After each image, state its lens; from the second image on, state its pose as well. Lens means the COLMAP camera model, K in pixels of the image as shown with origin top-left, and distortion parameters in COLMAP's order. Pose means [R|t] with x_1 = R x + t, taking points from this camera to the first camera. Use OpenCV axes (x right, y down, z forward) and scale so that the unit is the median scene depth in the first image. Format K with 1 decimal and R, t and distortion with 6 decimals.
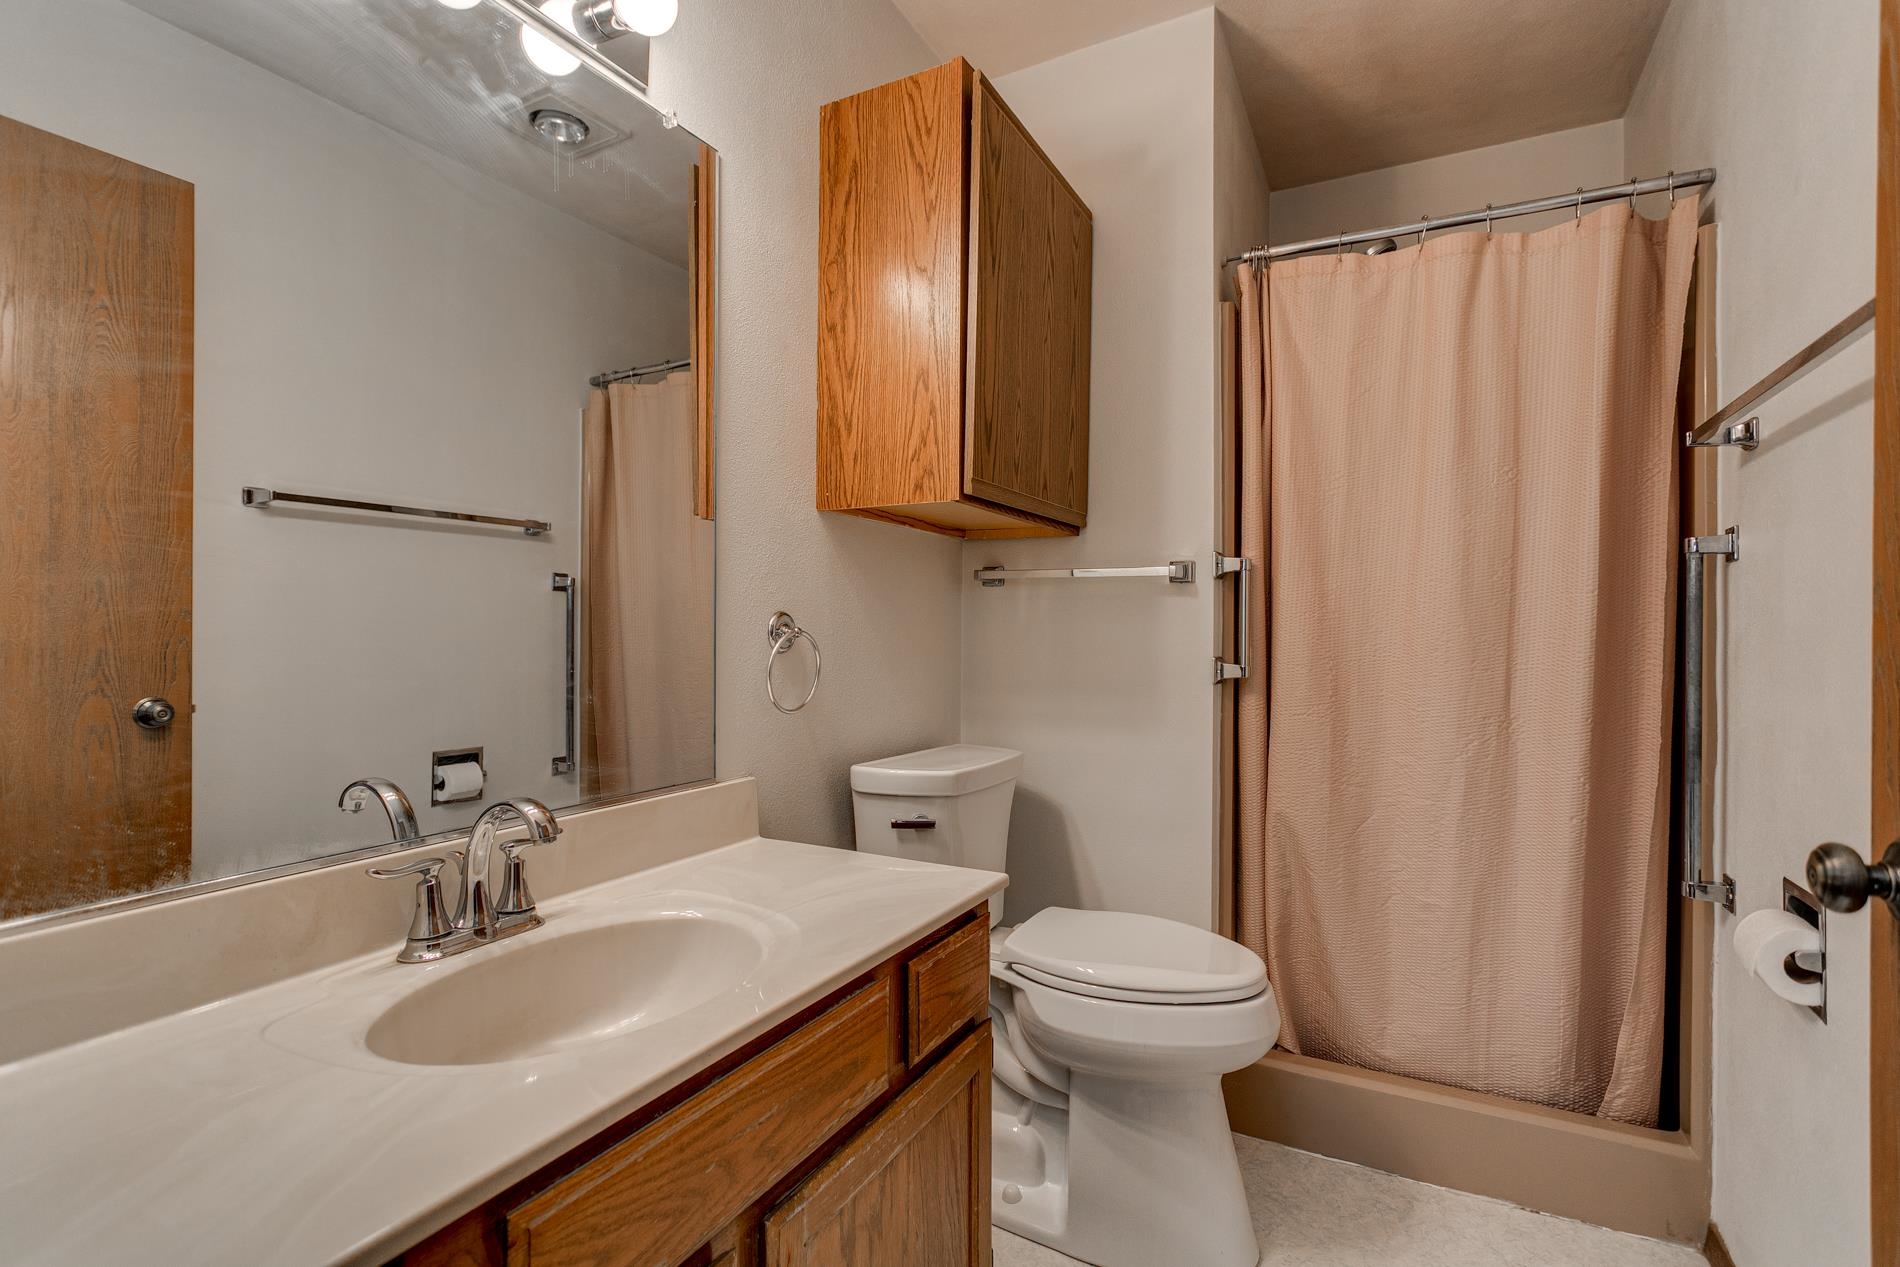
lens RADIAL K [[887.6, 0, 950.3], [0, 887.6, 630.1], [0, 0, 1]] dist [0.006426, -0.001914]
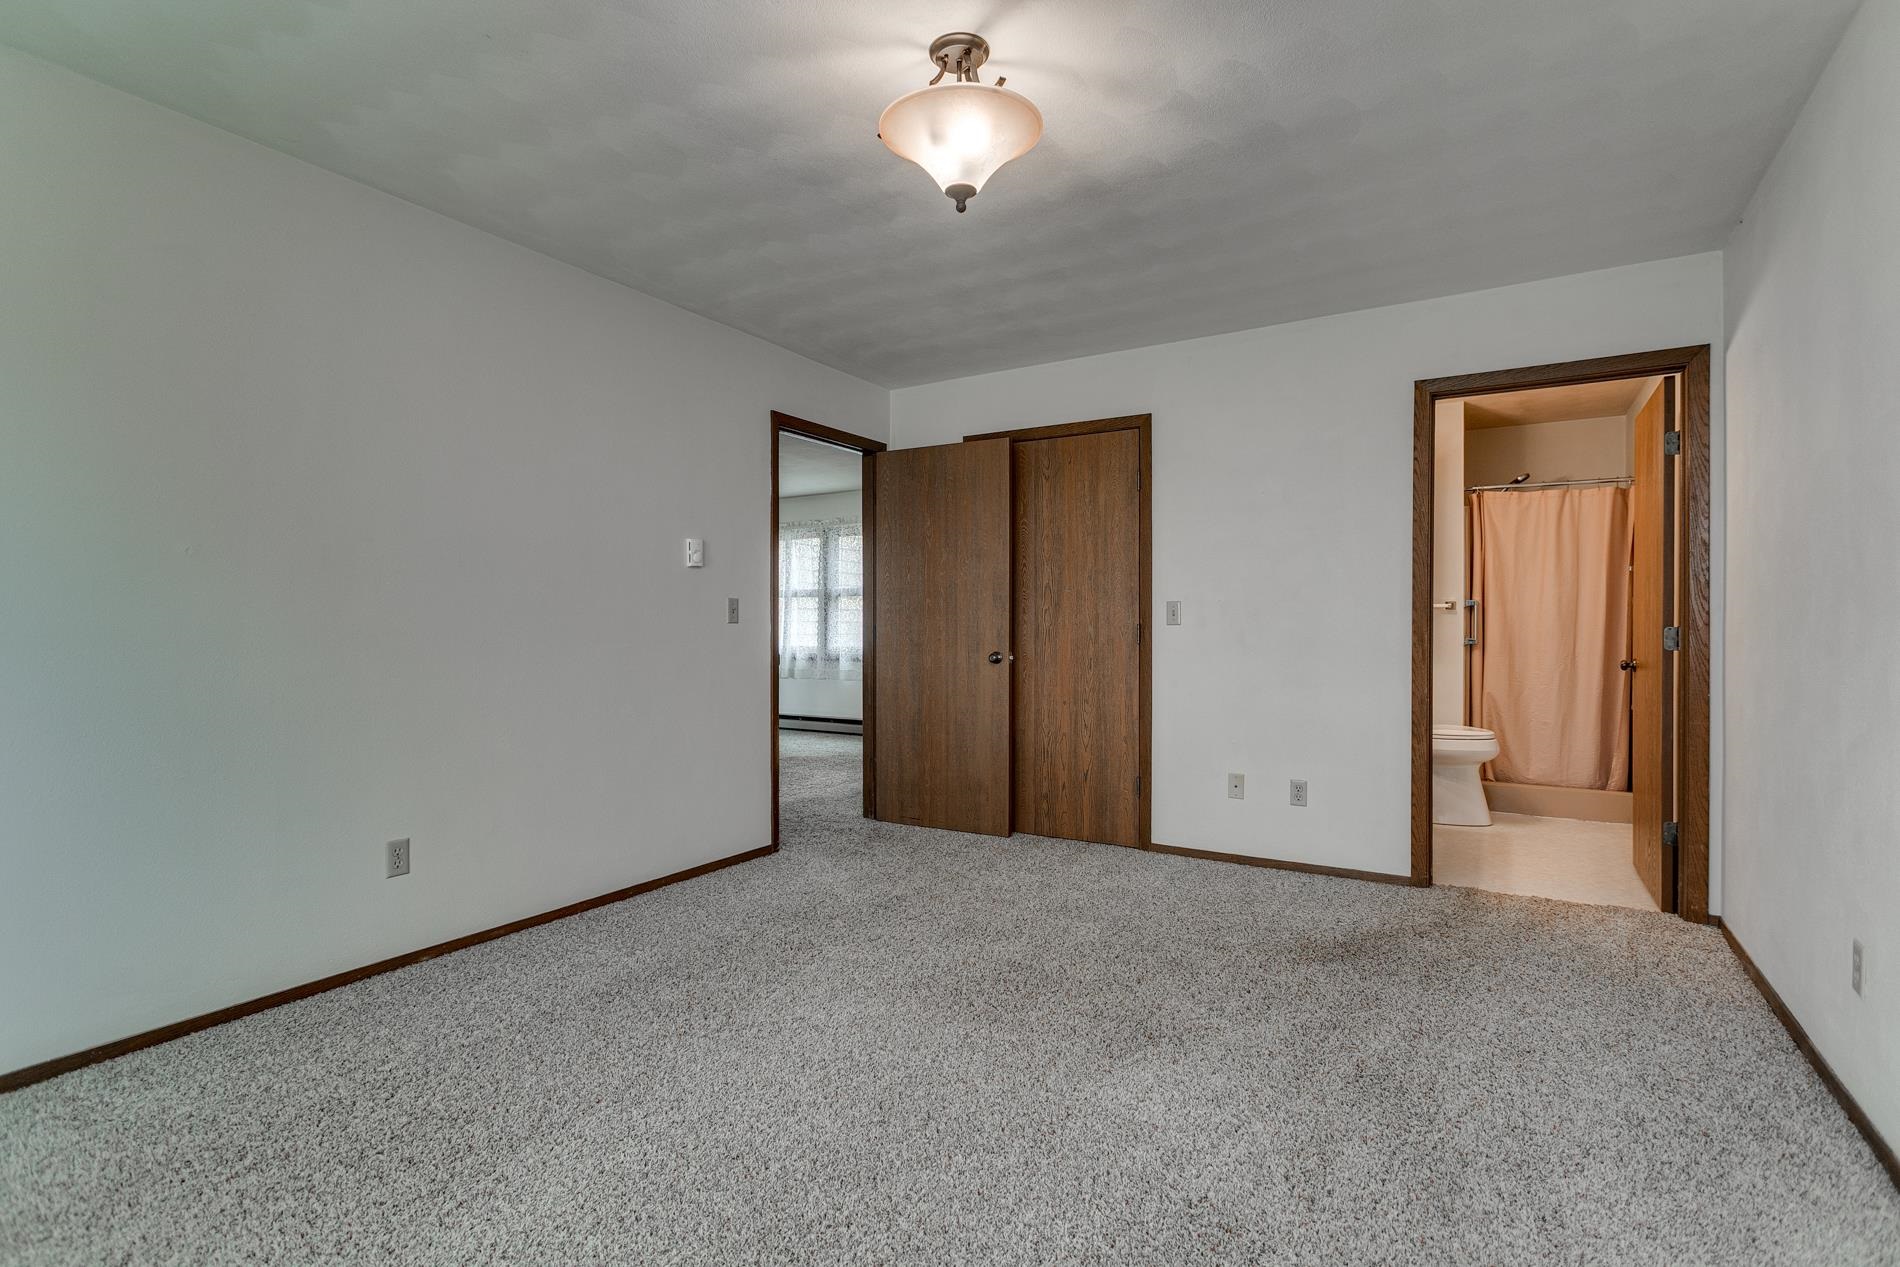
lens RADIAL K [[887.6, 0, 951.0], [0, 887.6, 636.6], [0, 0, 1]] dist [0.006426, -0.001914]
pose [[0.997667, -0.004579, -0.068114, -1.121091], [0.004880, 0.999979, 0.004267, 0.012832], [0.068093, -0.004589, 0.997668, -1.893768]]
